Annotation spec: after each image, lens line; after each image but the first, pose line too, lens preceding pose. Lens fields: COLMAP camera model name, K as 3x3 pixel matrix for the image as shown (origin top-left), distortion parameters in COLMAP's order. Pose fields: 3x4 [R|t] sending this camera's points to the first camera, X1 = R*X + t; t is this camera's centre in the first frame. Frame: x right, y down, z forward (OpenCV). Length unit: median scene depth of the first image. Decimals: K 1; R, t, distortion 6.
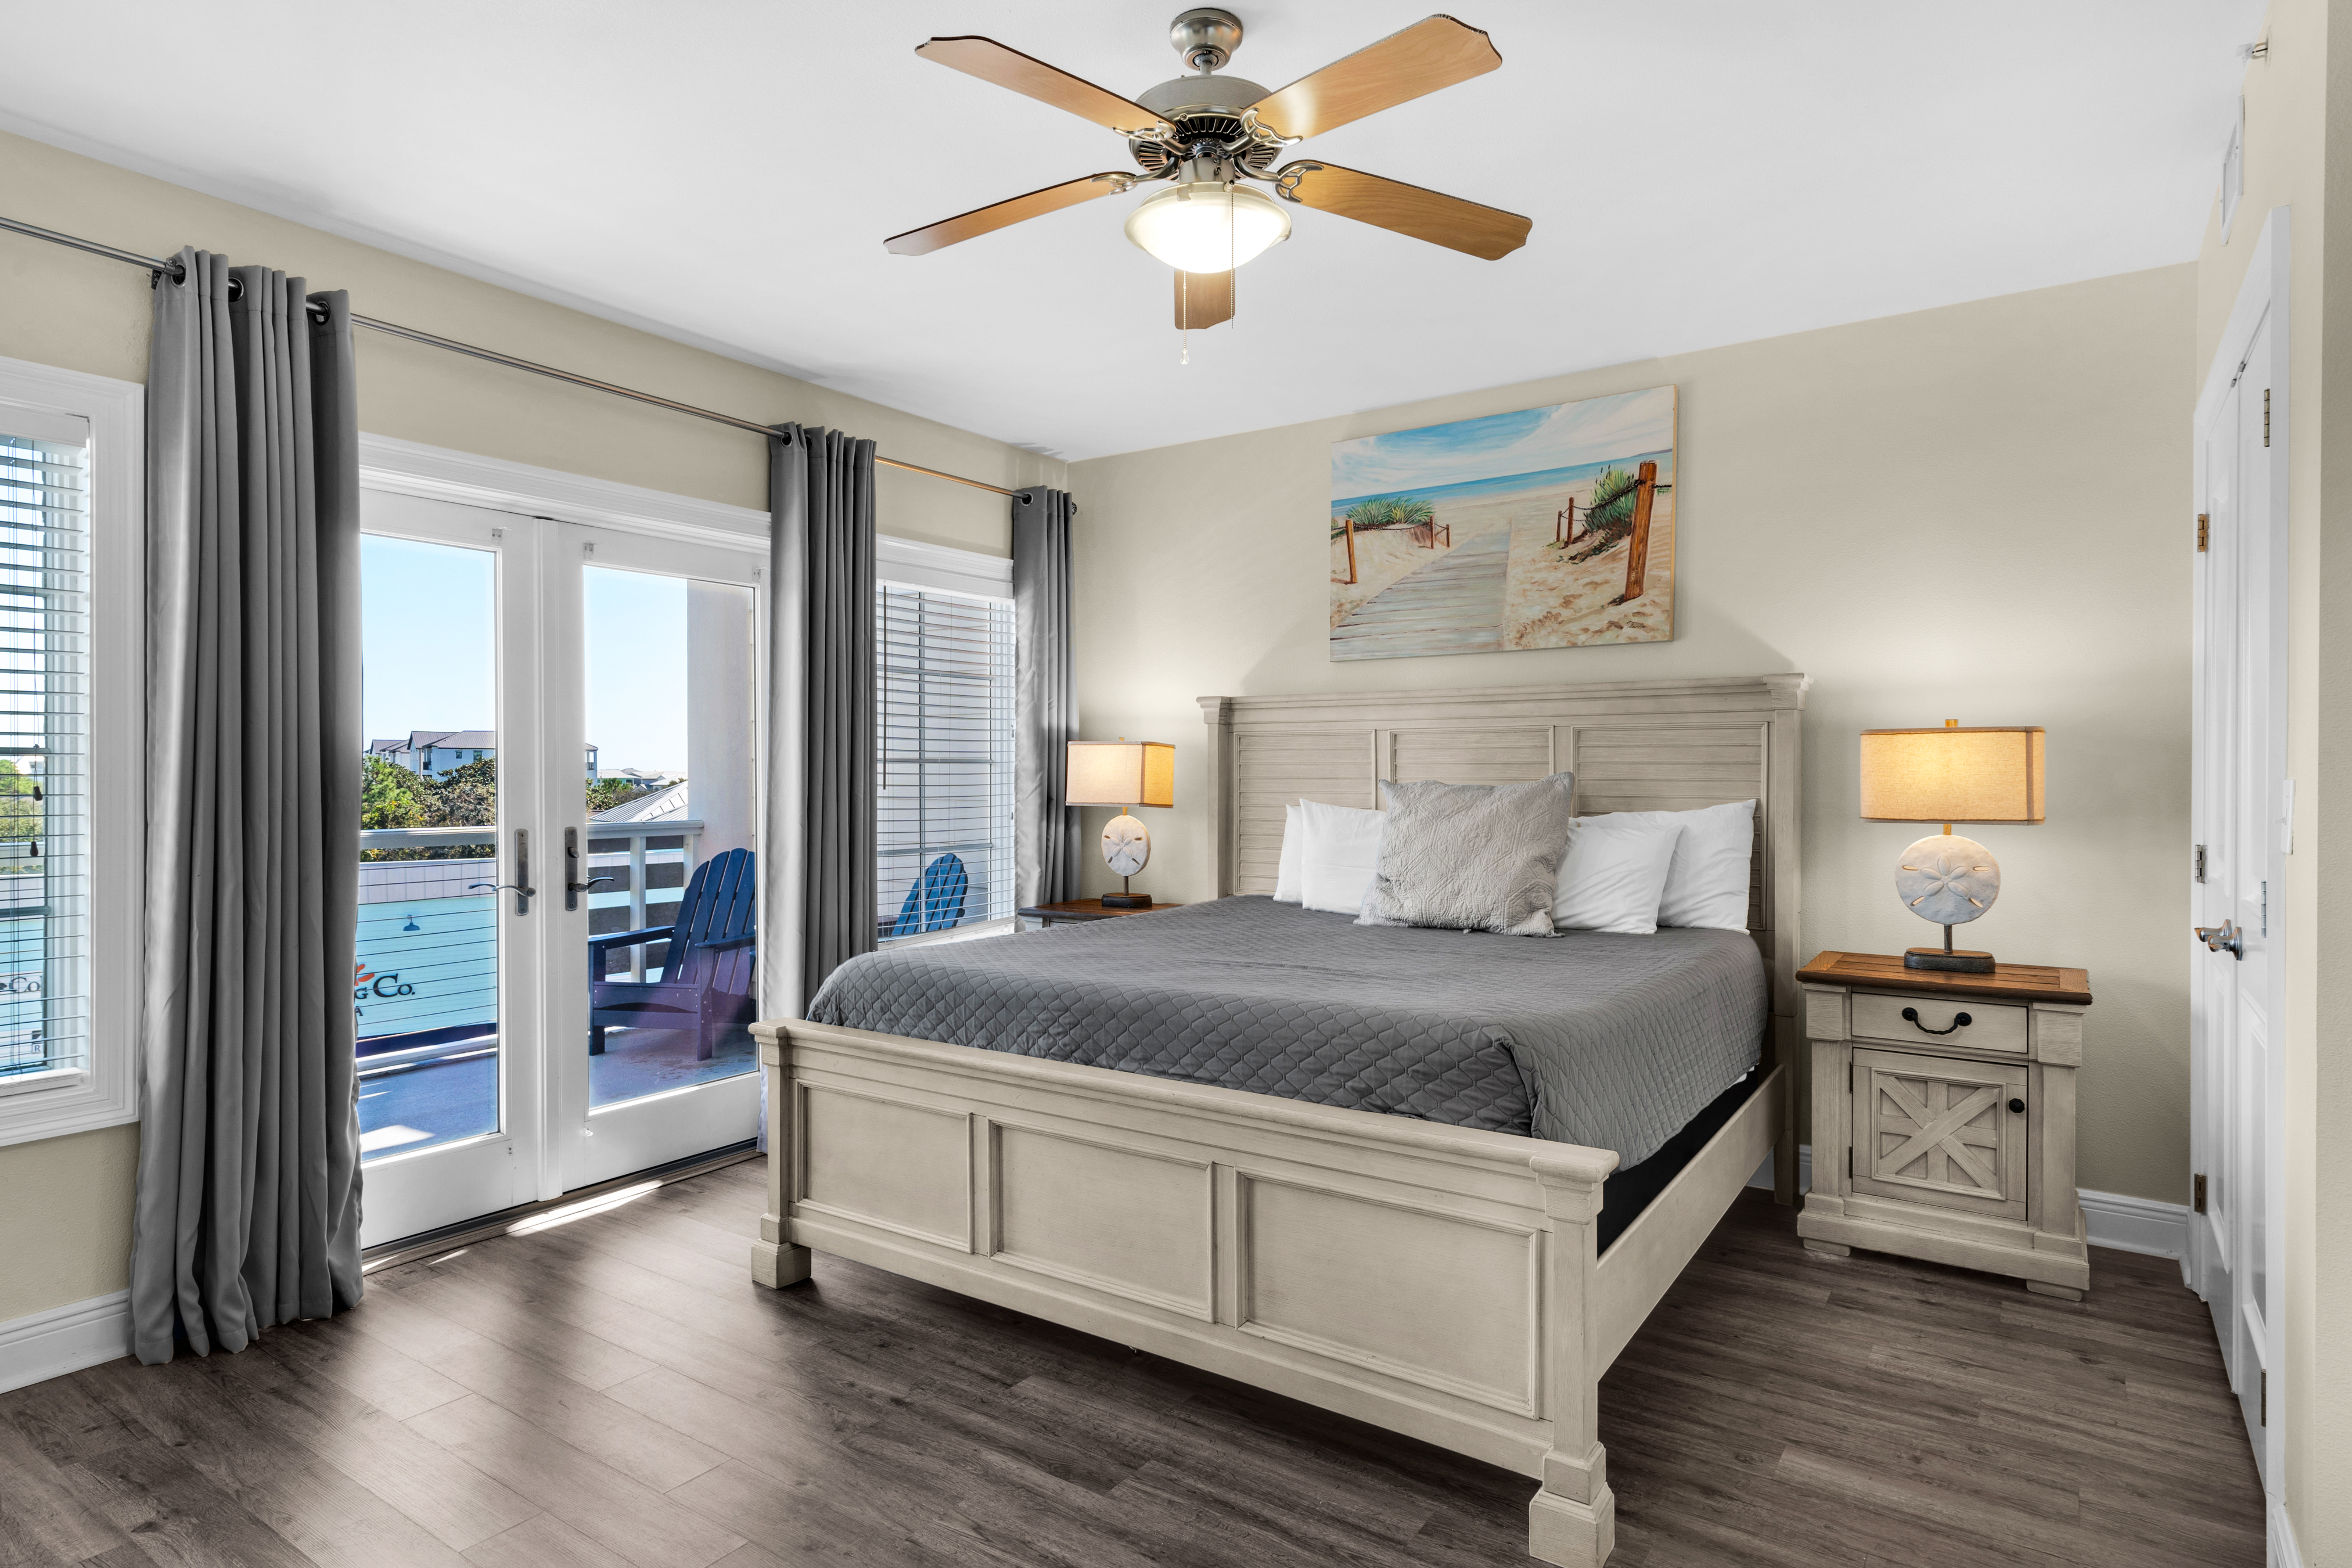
lens RADIAL K [[1260.2, 0, 1170.0], [0, 1260.2, 785.3], [0, 0, 1]] dist [-0.004518, 0.000362]
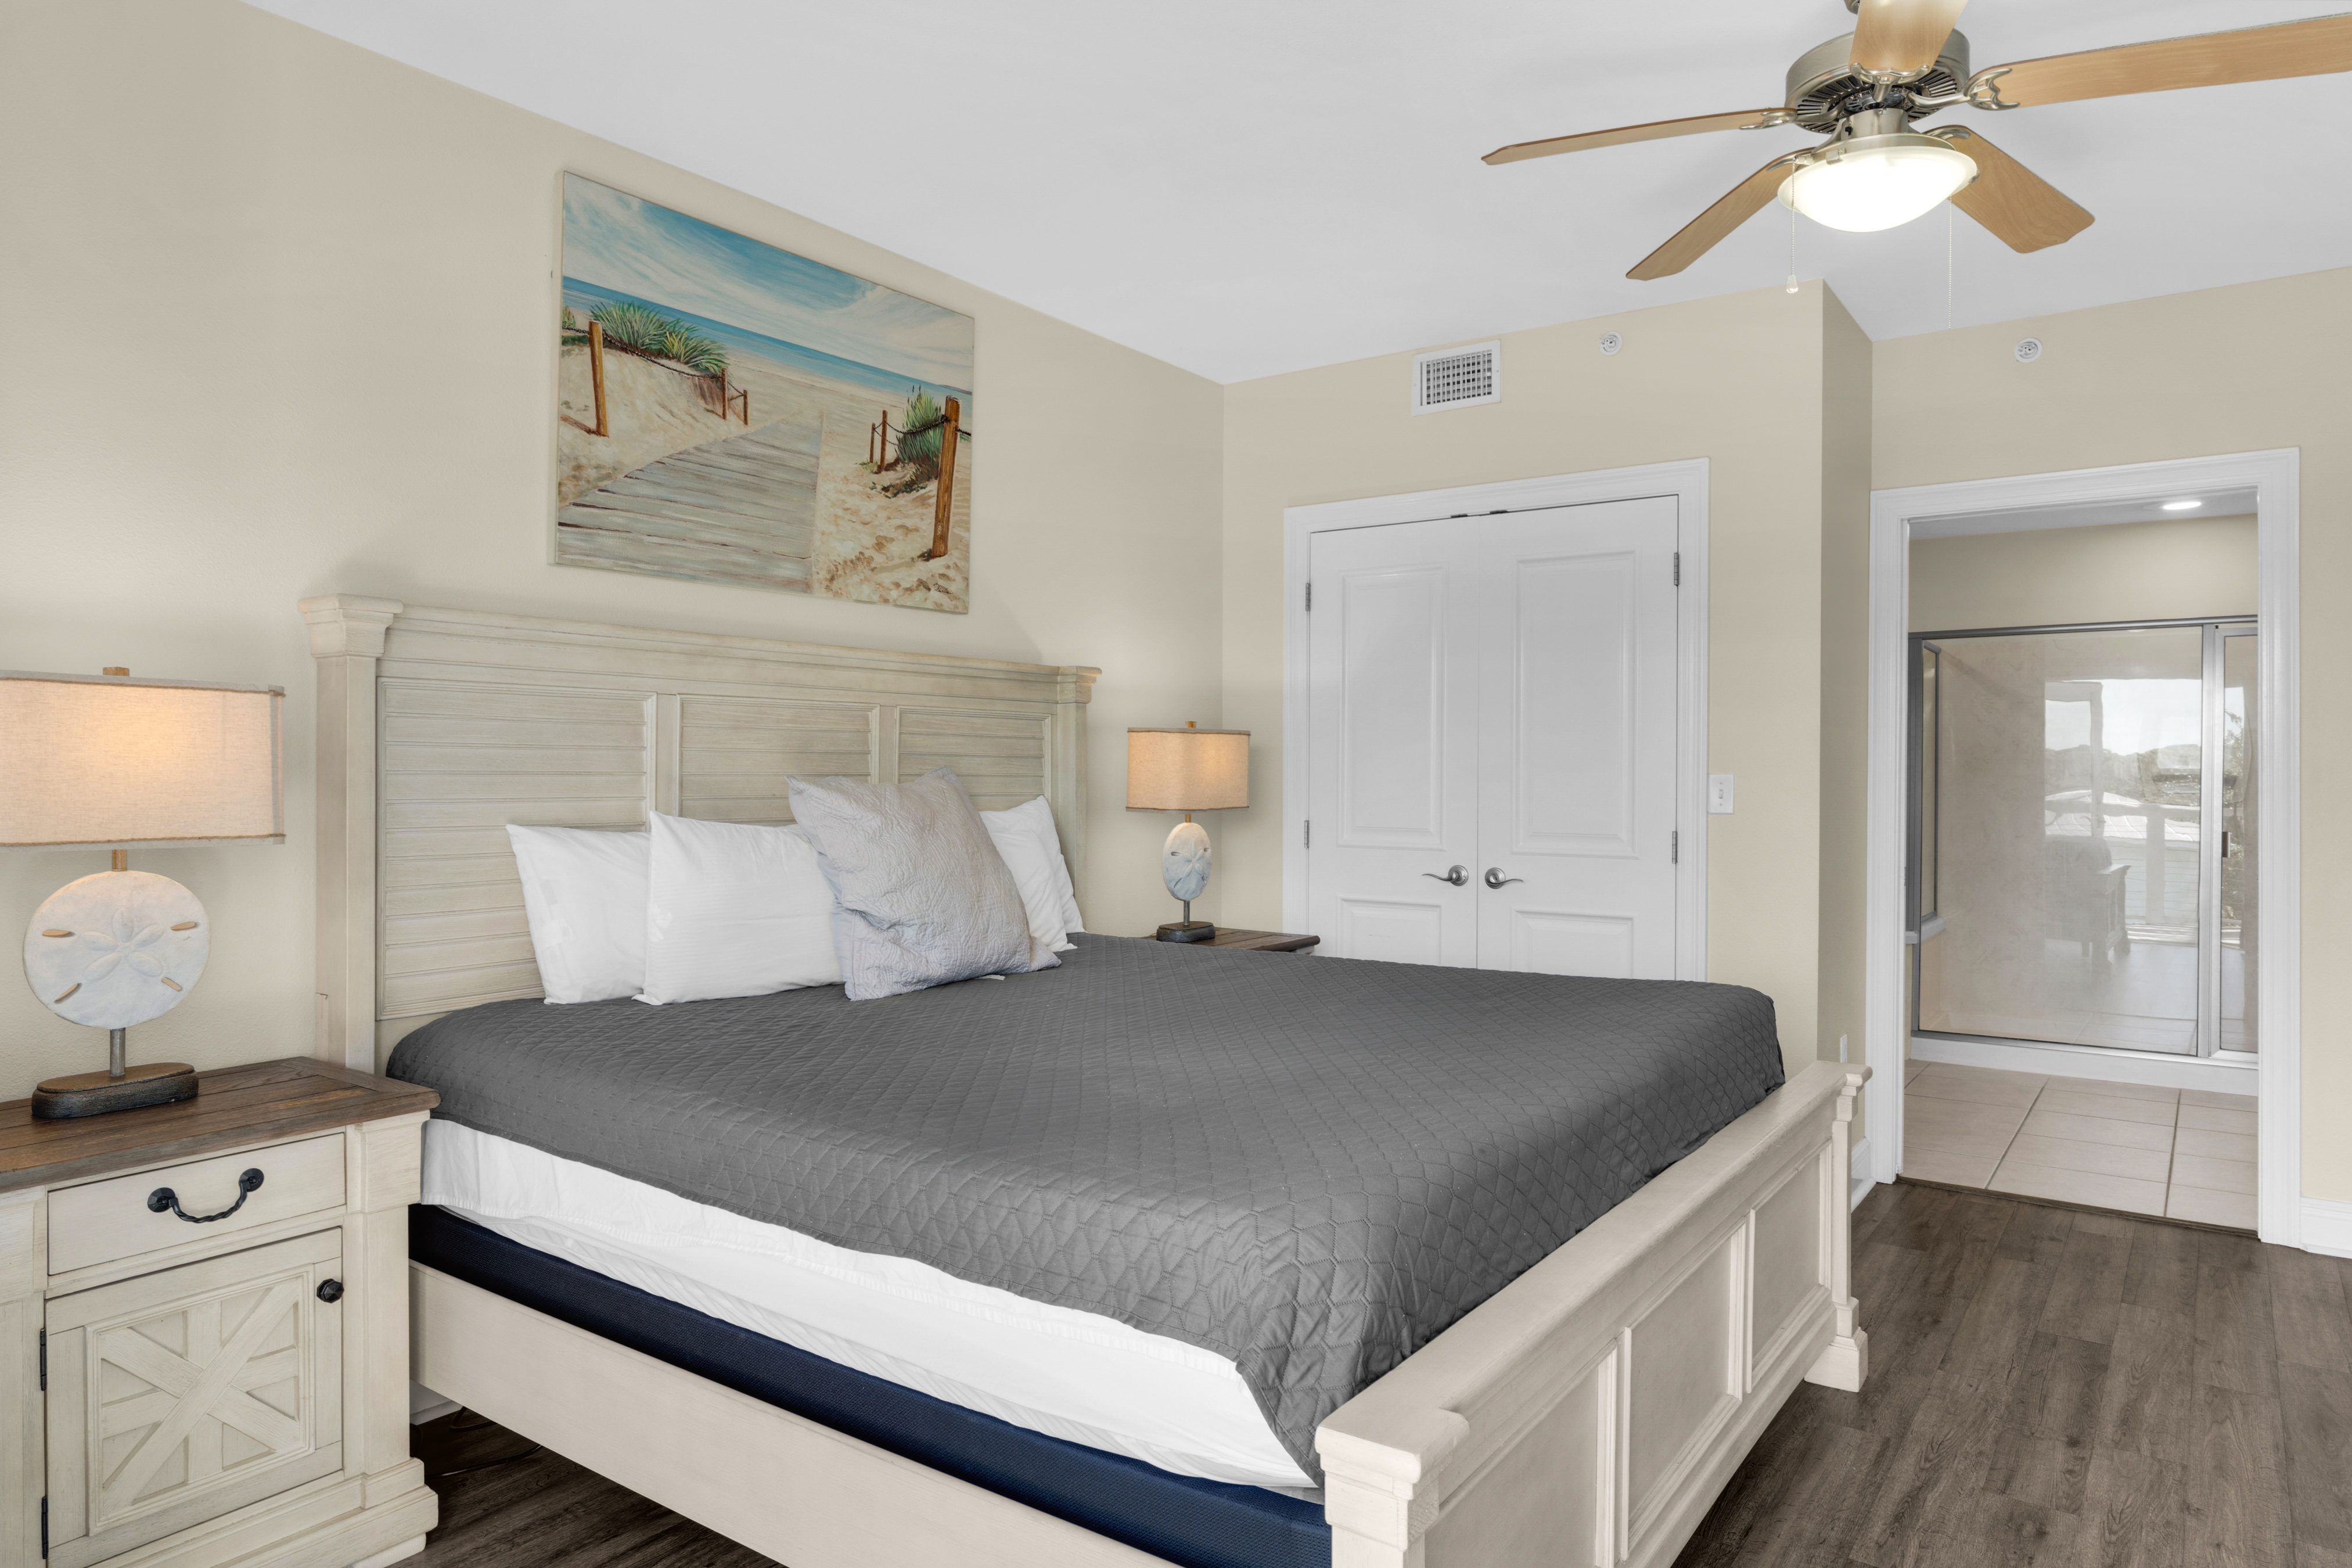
lens RADIAL K [[1470.2, 0, 1156.3], [0, 1470.2, 772.1], [0, 0, 1]] dist [0.000861, 0.000738]
pose [[0.015201, -0.003226, 0.999879, -0.582902], [0.001934, 0.999993, 0.003197, -0.008539], [-0.999883, 0.001885, 0.015207, 0.817444]]
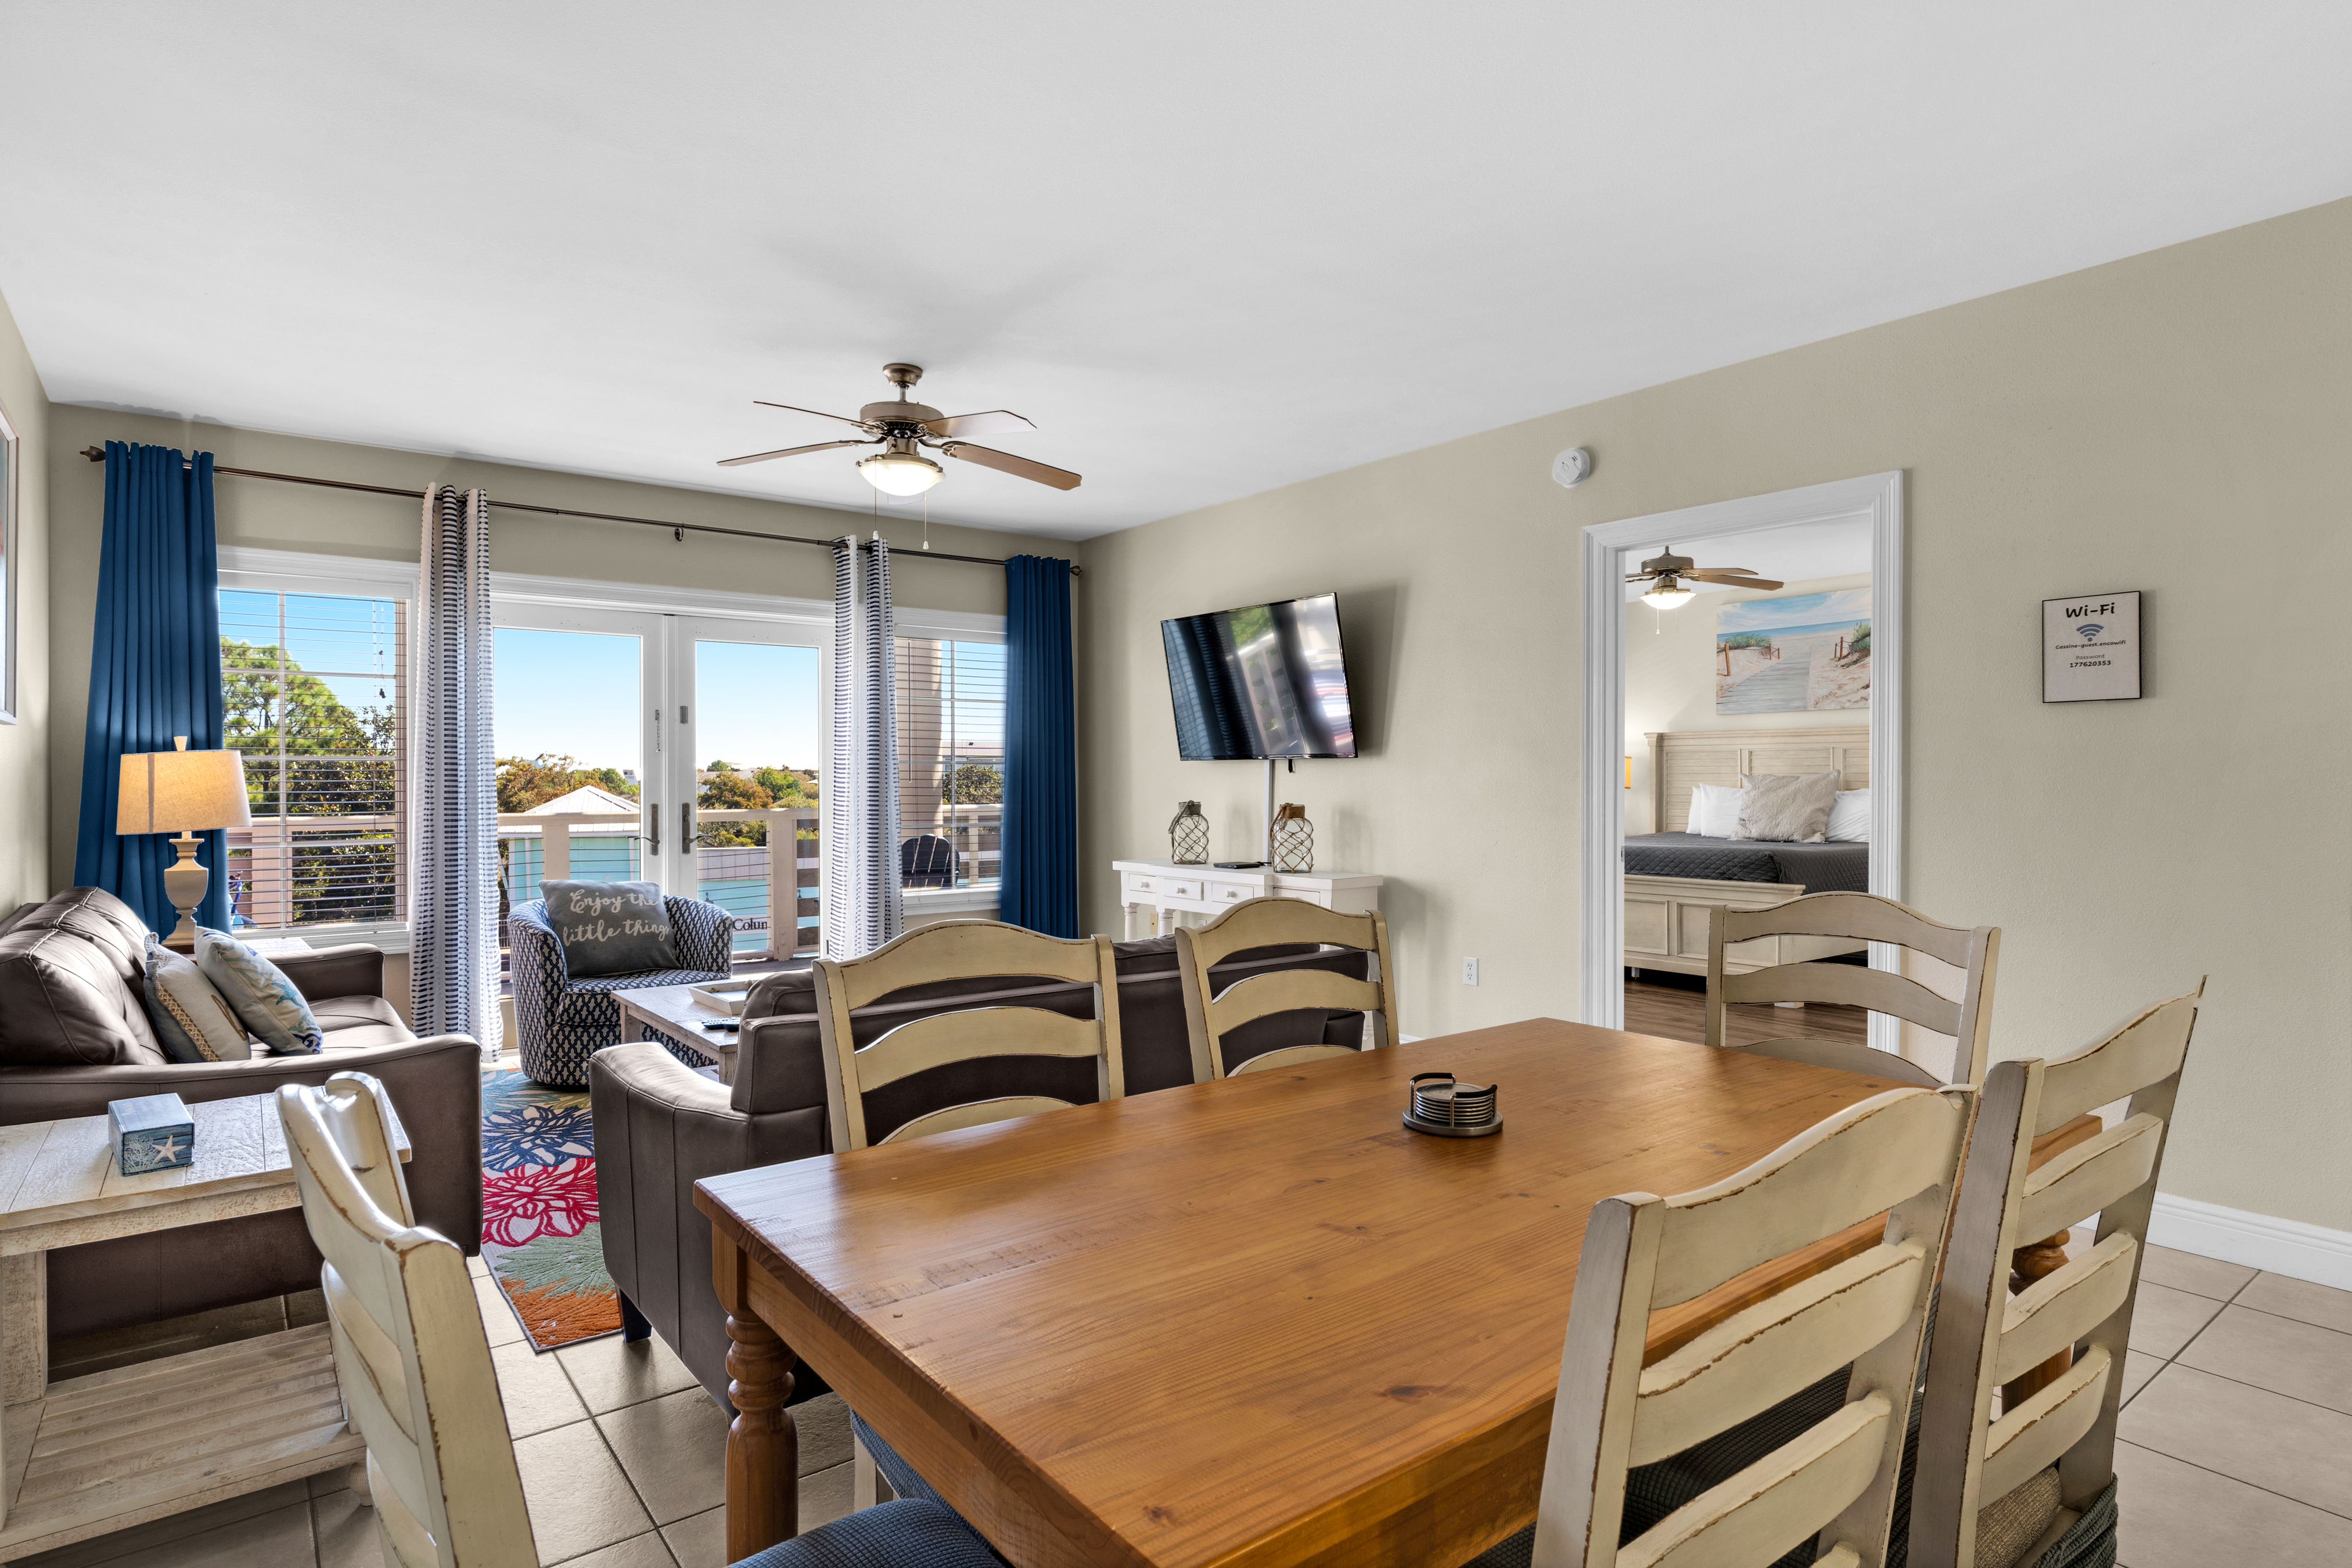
lens RADIAL K [[1260.2, 0, 1160.0], [0, 1260.2, 781.5], [0, 0, 1]] dist [-0.004518, 0.000362]
pose [[0.954292, -0.000066, -0.298877, -0.131132], [-0.002272, 0.999969, -0.007476, 0.026806], [0.298869, 0.007813, 0.954262, -1.297778]]
